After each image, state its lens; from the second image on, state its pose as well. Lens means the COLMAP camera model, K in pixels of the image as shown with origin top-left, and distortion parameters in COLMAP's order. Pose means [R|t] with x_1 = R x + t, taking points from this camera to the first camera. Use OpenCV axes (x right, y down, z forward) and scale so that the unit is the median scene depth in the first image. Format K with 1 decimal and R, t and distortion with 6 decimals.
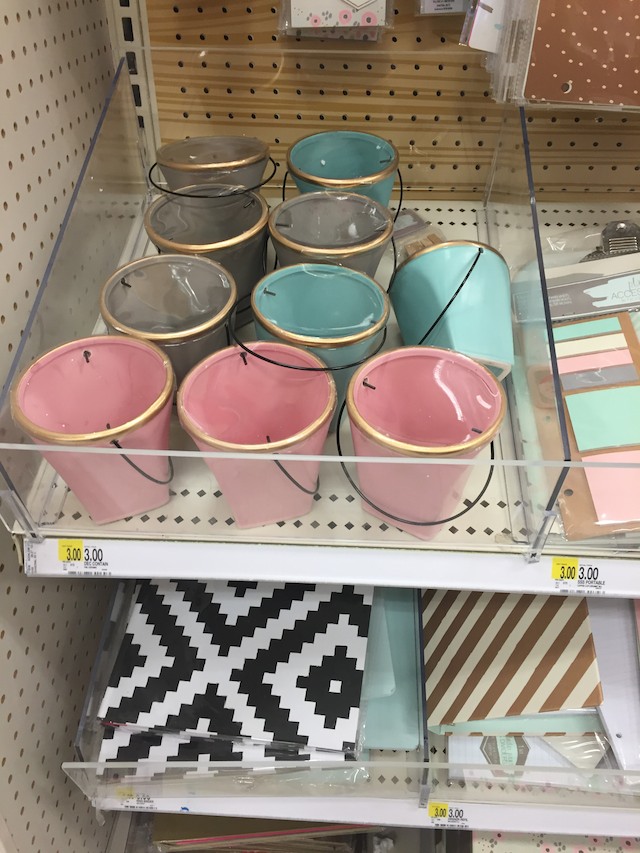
lens RADIAL K [[729.1, 0, 320.0], [0, 729.1, 426.5], [0, 0, 1]] dist [0.080818, -0.096449]
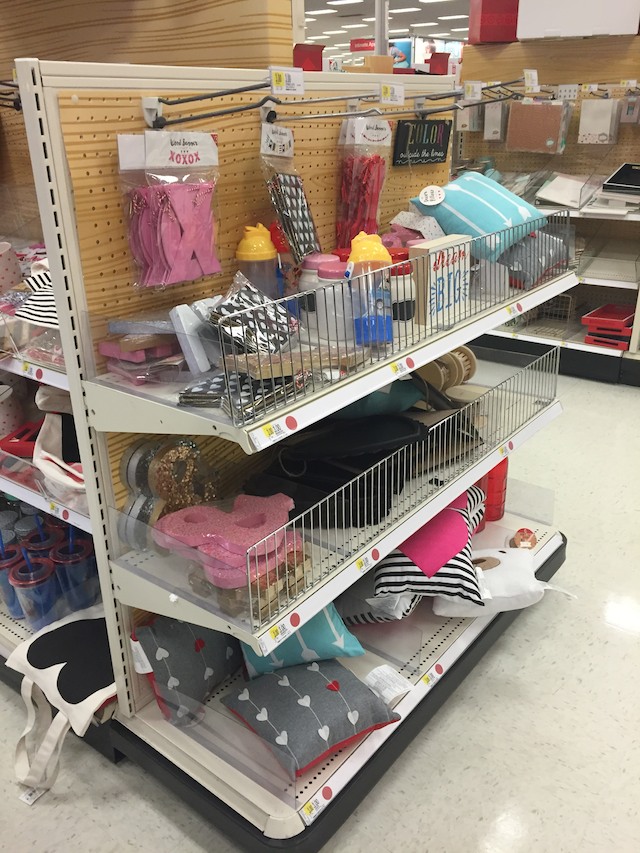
lens RADIAL K [[729.1, 0, 320.0], [0, 729.1, 426.5], [0, 0, 1]] dist [0.080818, -0.096449]
pose [[0.830963, 0.207029, -0.516371, 2.536961], [-0.284266, 0.955869, -0.074214, 2.617945], [0.478218, 0.208456, 0.853143, -4.452235]]
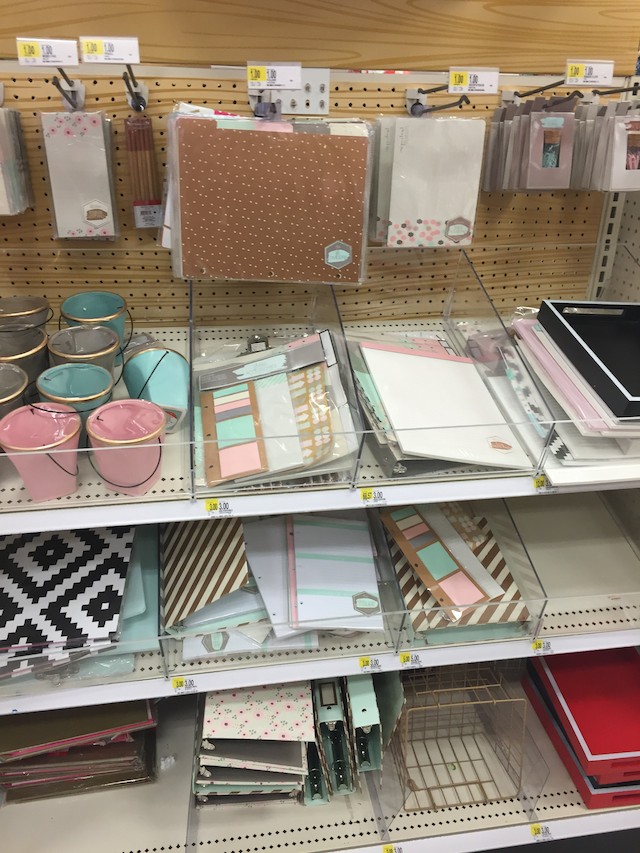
lens RADIAL K [[729.1, 0, 320.0], [0, 729.1, 426.5], [0, 0, 1]] dist [0.080818, -0.096449]
pose [[0.975153, -0.074739, 0.208542, 0.176503], [0.107179, 0.983032, -0.148866, 0.246074], [-0.193878, 0.167519, 0.966617, -0.787109]]
